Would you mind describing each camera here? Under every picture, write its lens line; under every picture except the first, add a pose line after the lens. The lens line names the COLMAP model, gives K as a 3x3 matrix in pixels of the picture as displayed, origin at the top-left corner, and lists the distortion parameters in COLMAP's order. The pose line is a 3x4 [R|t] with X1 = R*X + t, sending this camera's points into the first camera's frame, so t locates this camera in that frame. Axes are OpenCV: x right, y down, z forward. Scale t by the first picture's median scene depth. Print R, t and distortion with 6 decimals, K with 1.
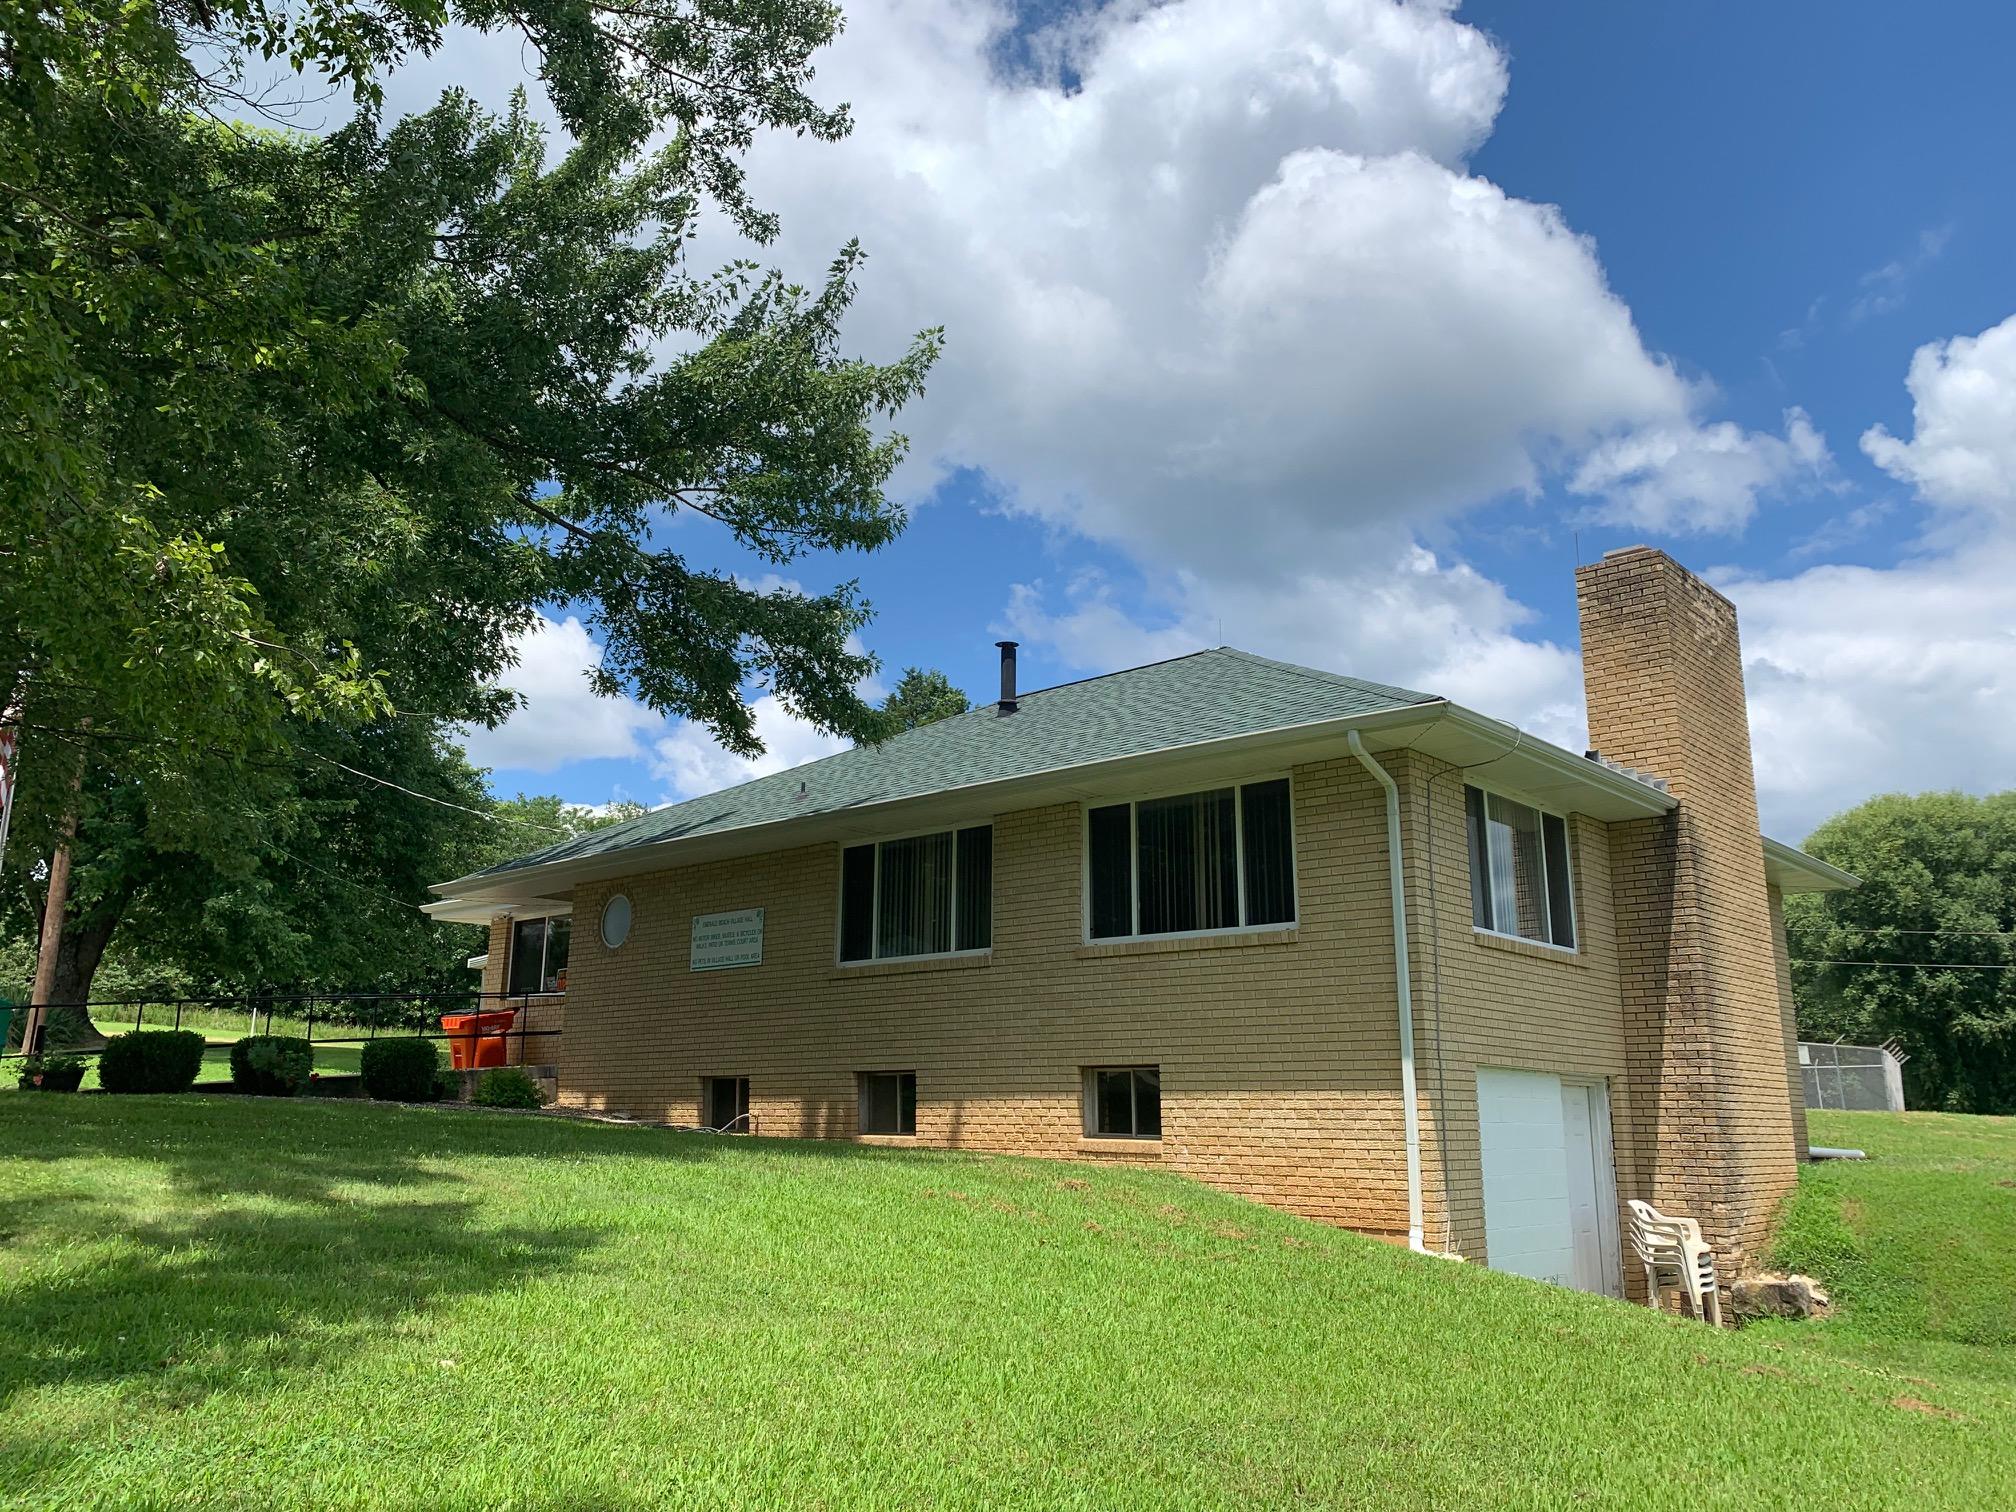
lens RADIAL K [[1537.0, 0, 1010.1], [0, 1537.0, 752.6], [0, 0, 1]] dist [0.040918, -0.041950]
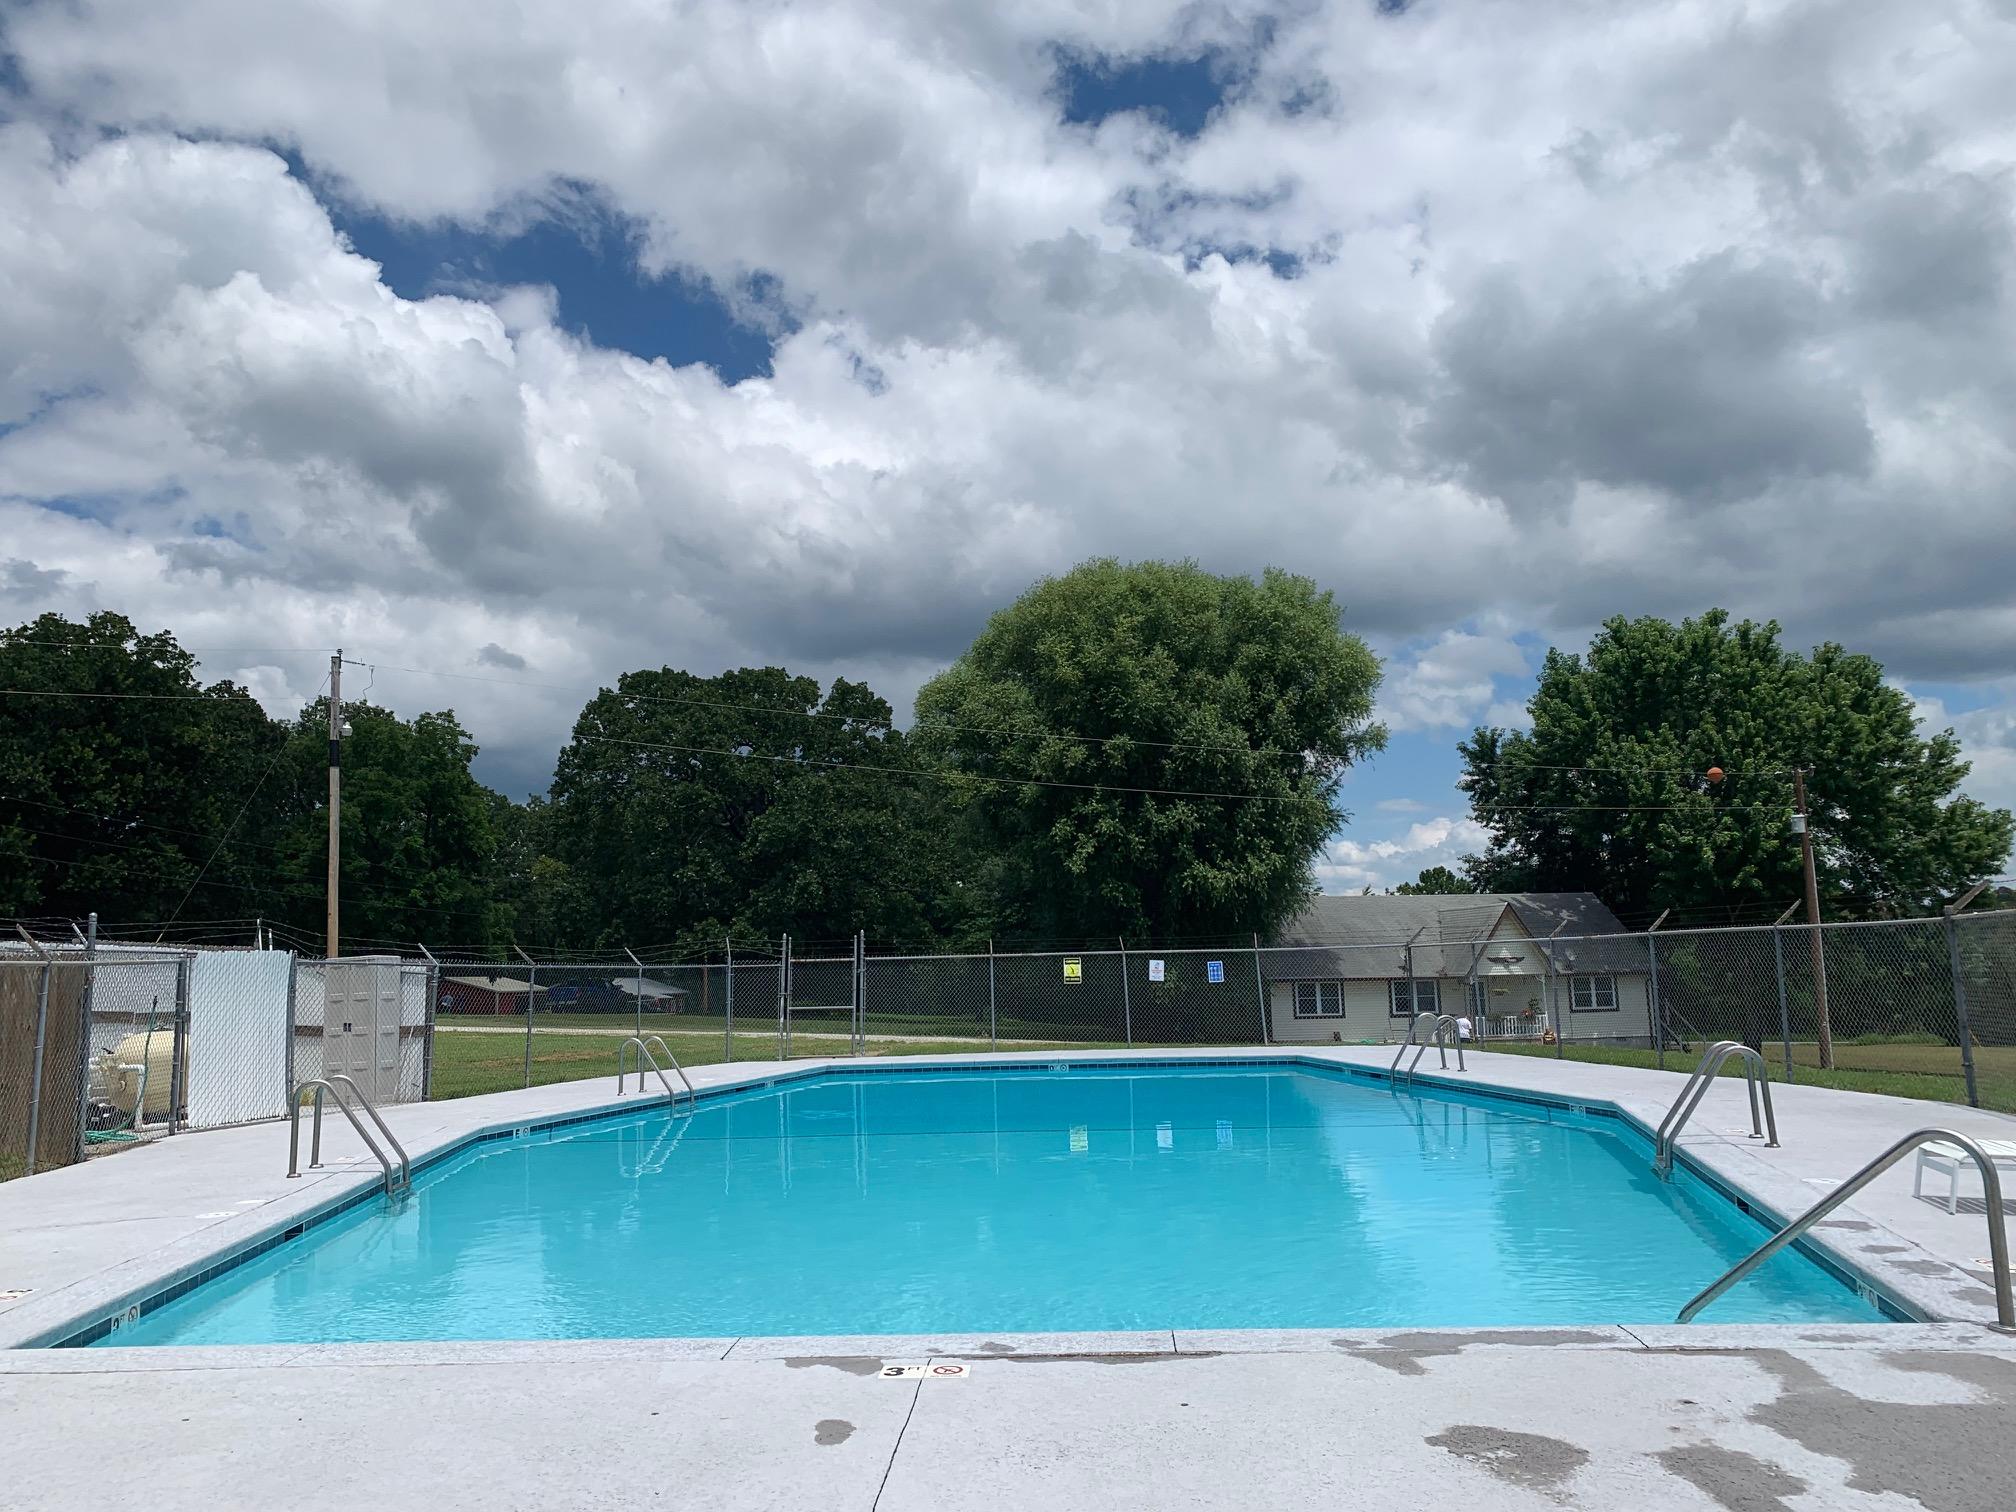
lens RADIAL K [[1537.0, 0, 995.6], [0, 1537.0, 737.6], [0, 0, 1]] dist [0.040918, -0.041950]
pose [[0.774257, 0.068232, 0.629183, 0.093217], [-0.114779, 0.992823, 0.033577, 0.096097], [-0.622376, -0.098215, 0.776532, 0.502685]]
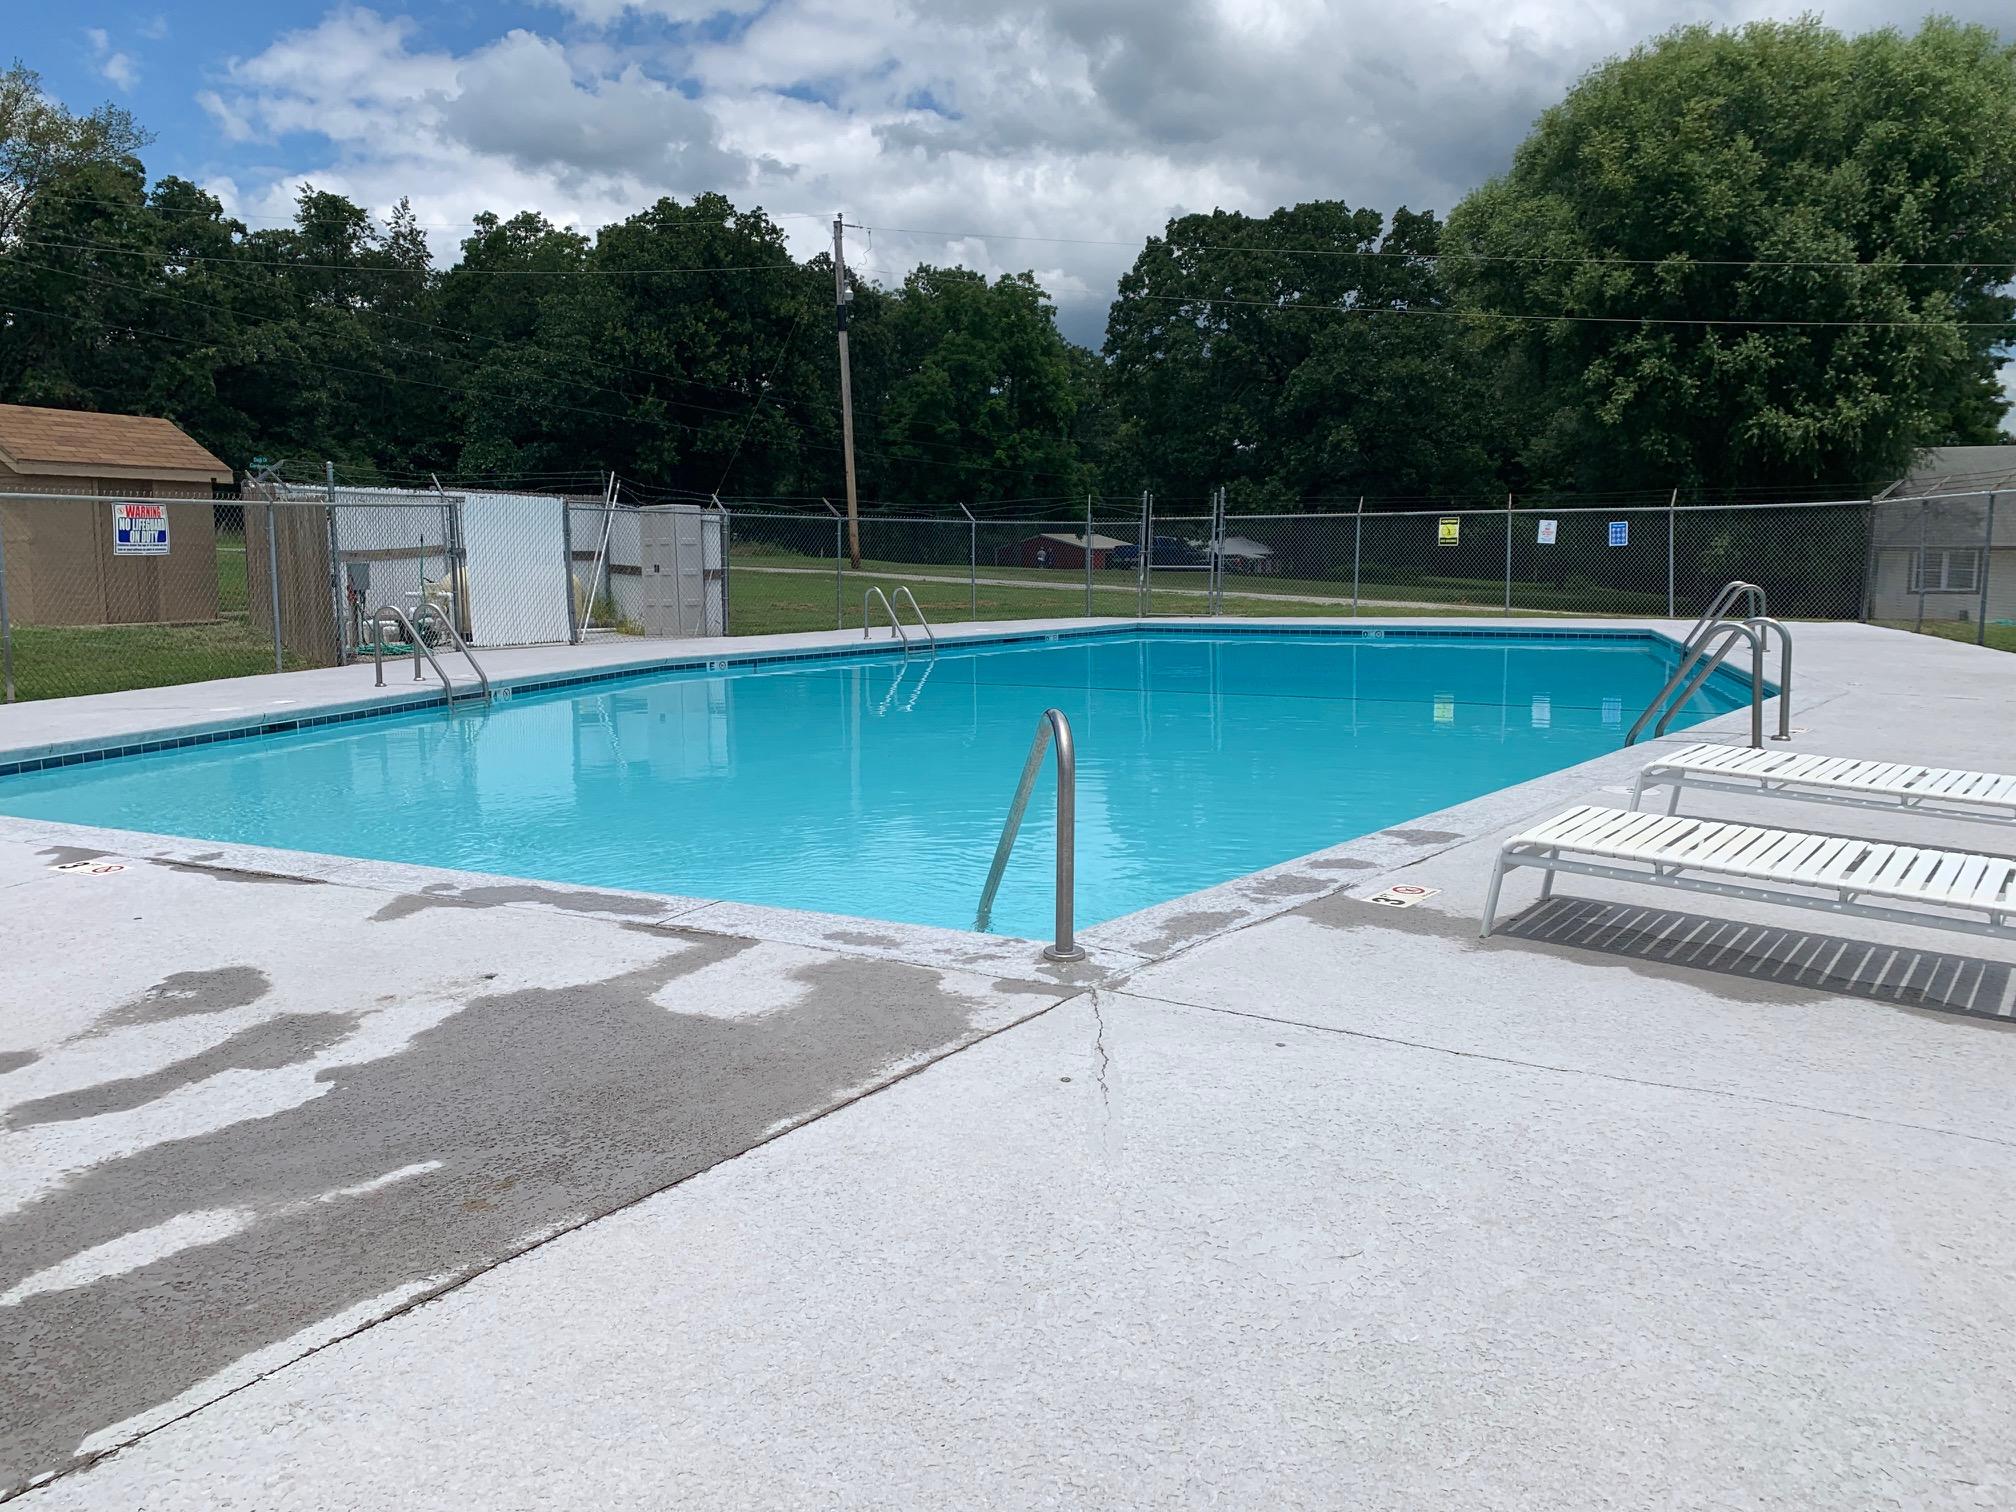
lens RADIAL K [[1537.0, 0, 1001.5], [0, 1537.0, 759.6], [0, 0, 1]] dist [0.040918, -0.041950]
pose [[0.967487, -0.050057, 0.247918, 0.169843], [-0.042719, 0.933795, 0.355249, 0.093237], [-0.249287, -0.354290, 0.901296, 0.475152]]
